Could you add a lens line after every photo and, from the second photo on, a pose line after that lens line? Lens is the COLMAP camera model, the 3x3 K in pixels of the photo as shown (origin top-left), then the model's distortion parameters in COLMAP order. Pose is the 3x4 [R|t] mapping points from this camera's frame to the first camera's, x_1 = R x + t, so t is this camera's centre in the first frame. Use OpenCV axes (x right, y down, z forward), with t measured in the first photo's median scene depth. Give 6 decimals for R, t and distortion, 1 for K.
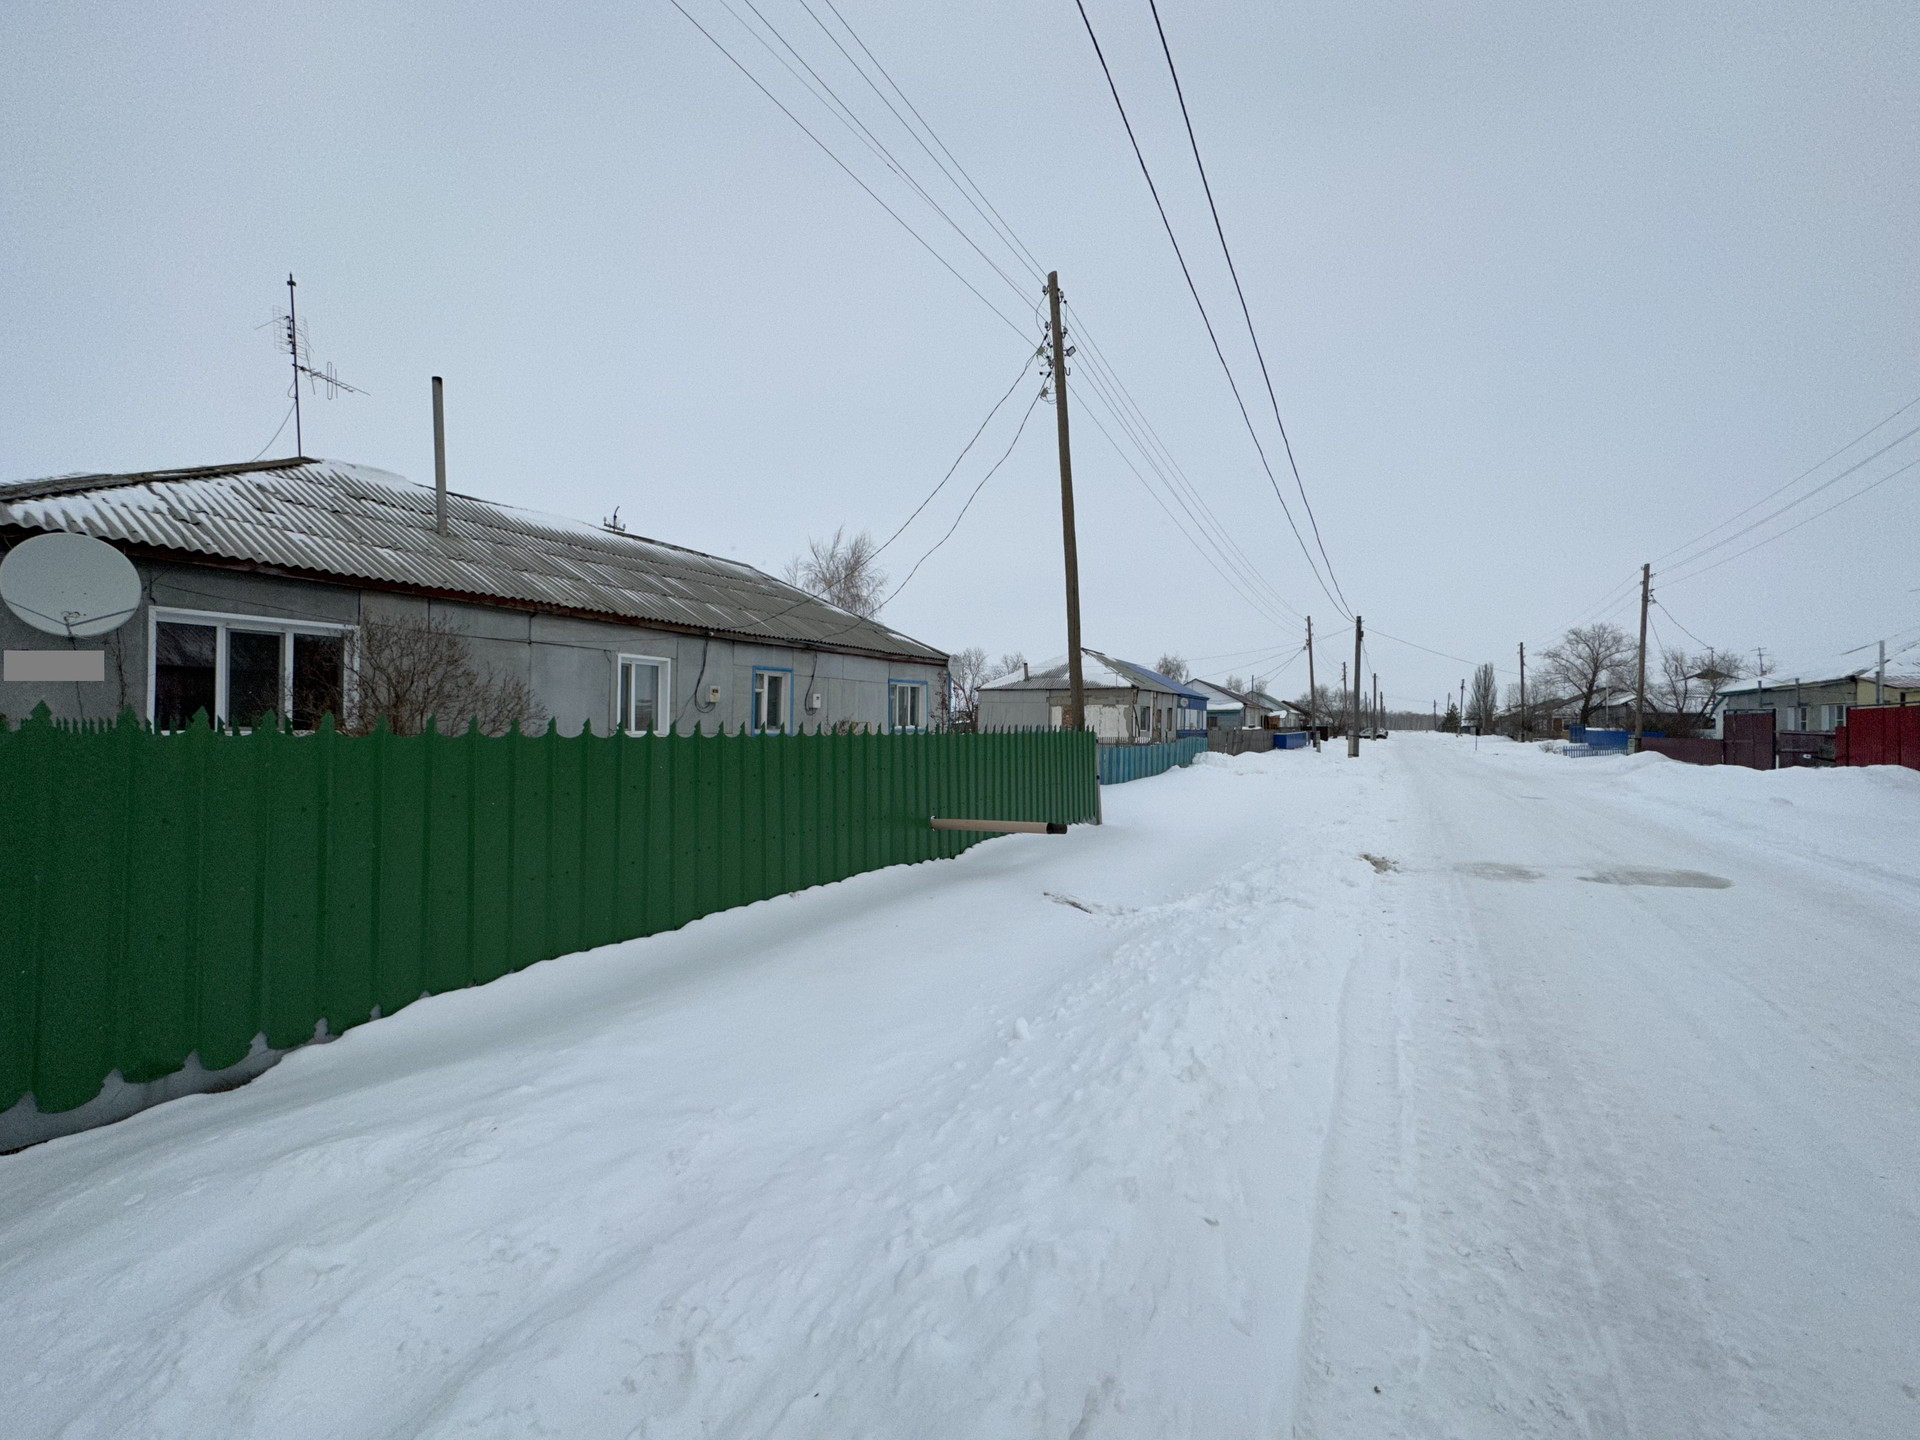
lens RADIAL K [[764.0, 0, 965.4], [0, 764.0, 718.1], [0, 0, 1]] dist [-0.001539, -0.000575]
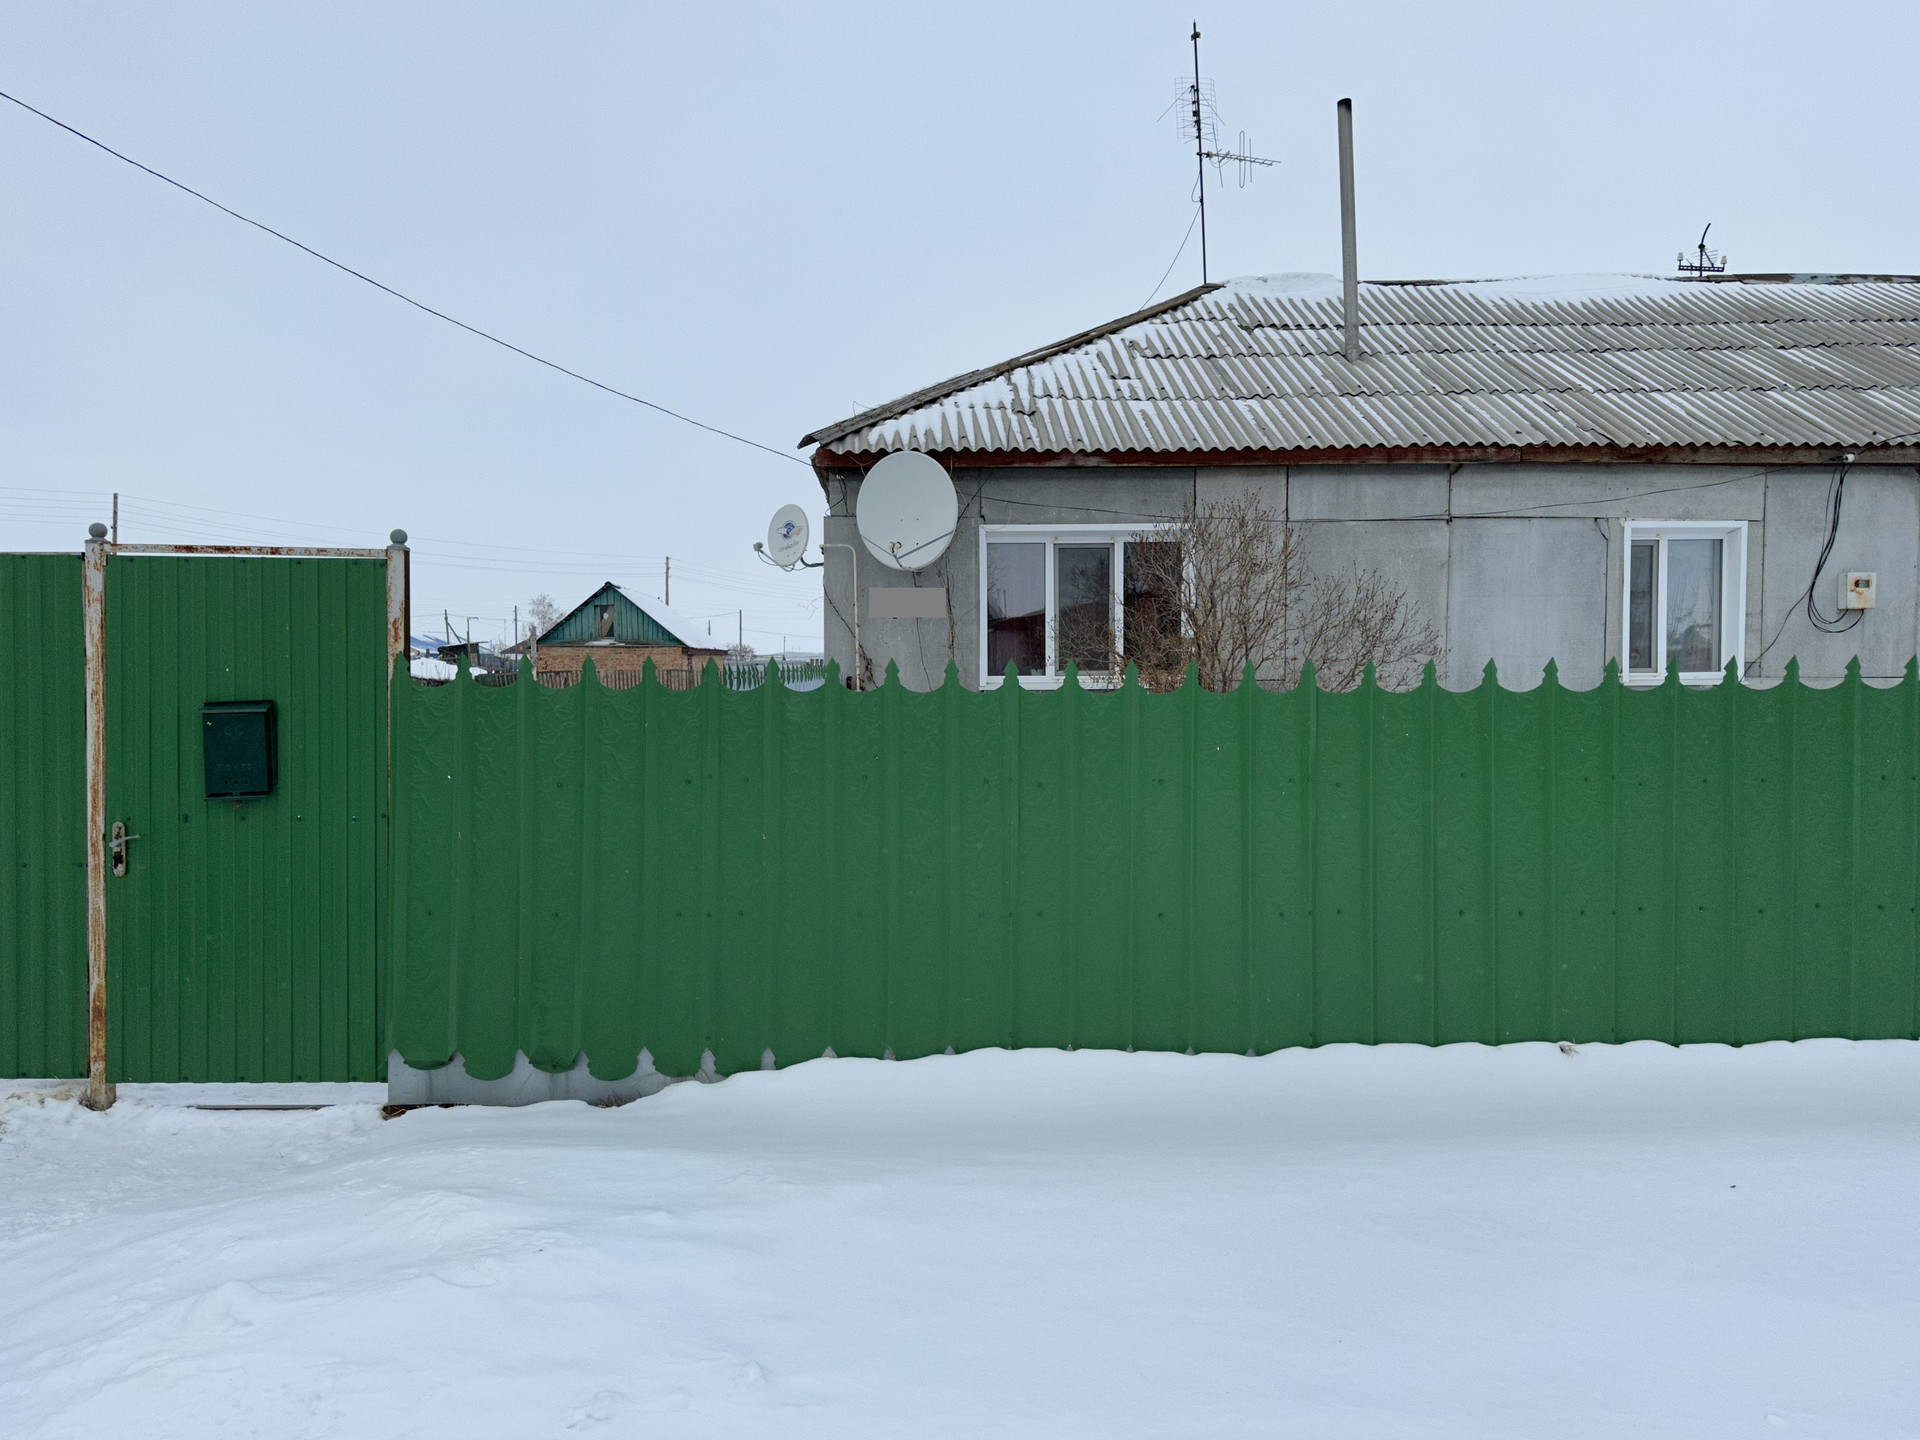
lens RADIAL K [[1376.9, 0, 953.3], [0, 1376.9, 734.6], [0, 0, 1]] dist [0.059992, -0.073524]
pose [[0.509900, 0.035300, -0.859509, 0.111563], [0.019385, 0.998432, 0.052505, 0.000015], [0.860015, -0.043434, 0.508416, 0.115491]]
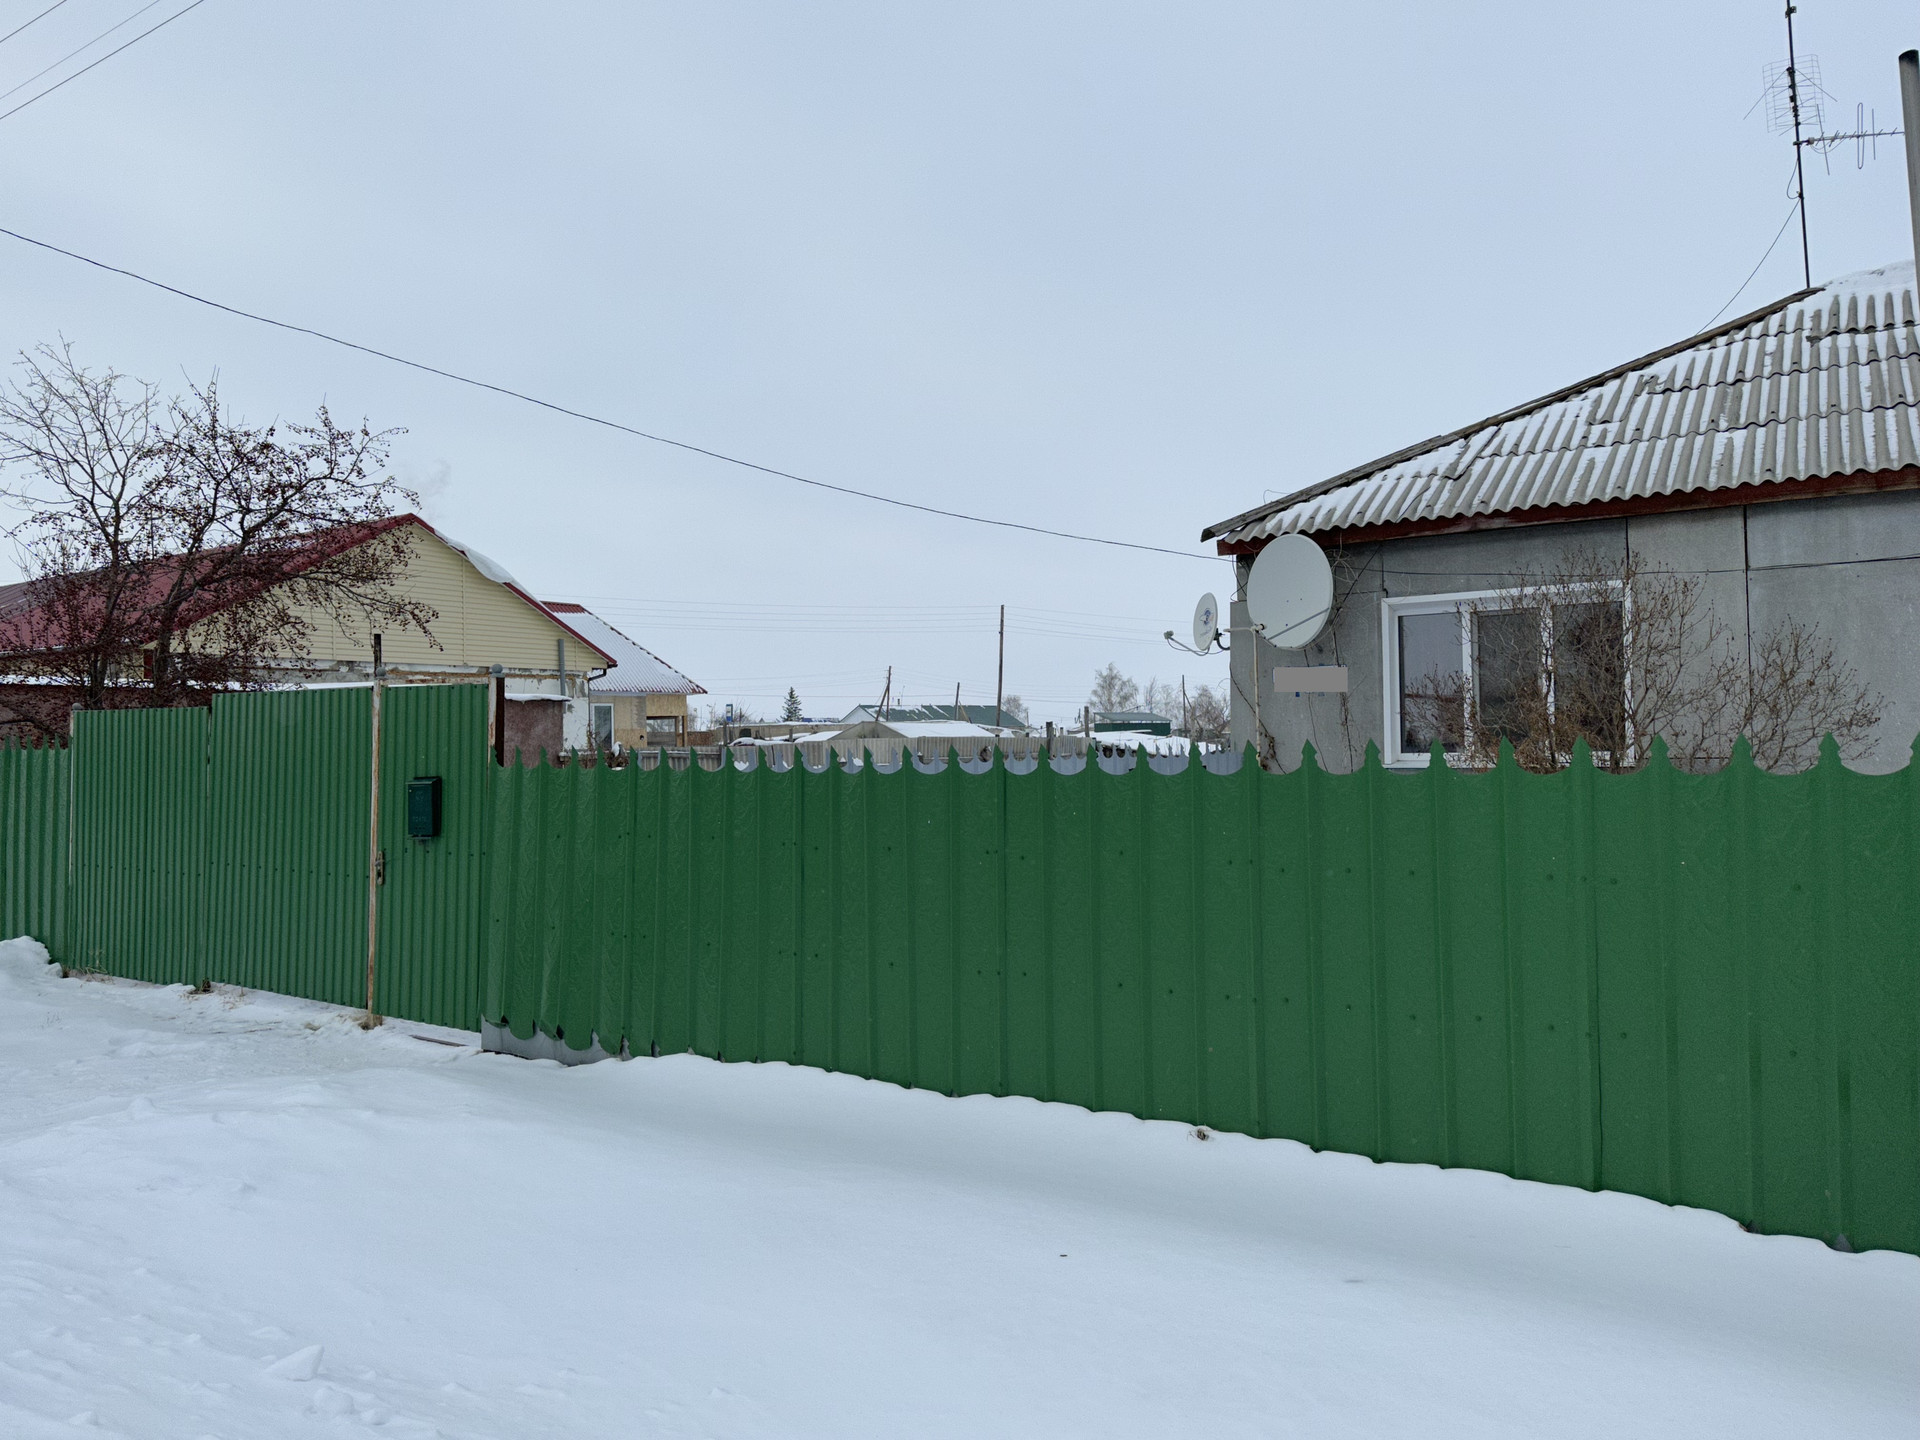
lens RADIAL K [[1376.9, 0, 941.5], [0, 1376.9, 711.5], [0, 0, 1]] dist [0.059992, -0.073524]
pose [[-0.093945, -0.030022, -0.995125, 0.236051], [0.026405, 0.999118, -0.032635, 0.003801], [0.995227, -0.029342, -0.093070, 0.370202]]
